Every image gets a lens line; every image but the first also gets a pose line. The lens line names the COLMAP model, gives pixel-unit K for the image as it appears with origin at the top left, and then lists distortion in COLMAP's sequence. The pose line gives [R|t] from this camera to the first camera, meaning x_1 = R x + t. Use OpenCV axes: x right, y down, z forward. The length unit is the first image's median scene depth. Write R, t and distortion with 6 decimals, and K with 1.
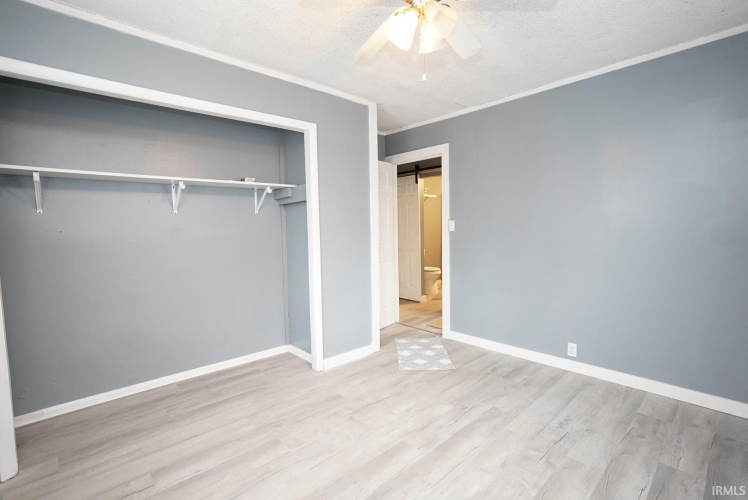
lens RADIAL K [[345.8, 0, 376.0], [0, 345.8, 250.5], [0, 0, 1]] dist [0.000475, 0.000563]
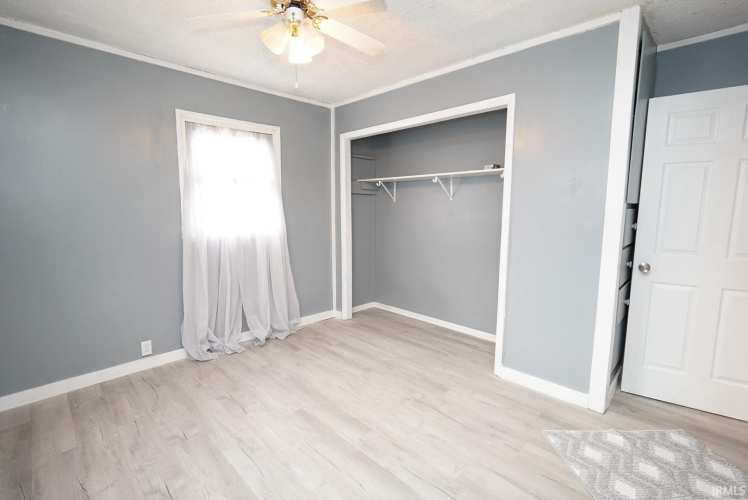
lens RADIAL K [[345.8, 0, 376.0], [0, 345.8, 250.5], [0, 0, 1]] dist [0.000475, 0.000563]
pose [[0.043828, 0.133500, -0.990079, 0.805067], [-0.080612, 0.988273, 0.129687, -0.076194], [0.995781, 0.074129, 0.054076, 0.736054]]
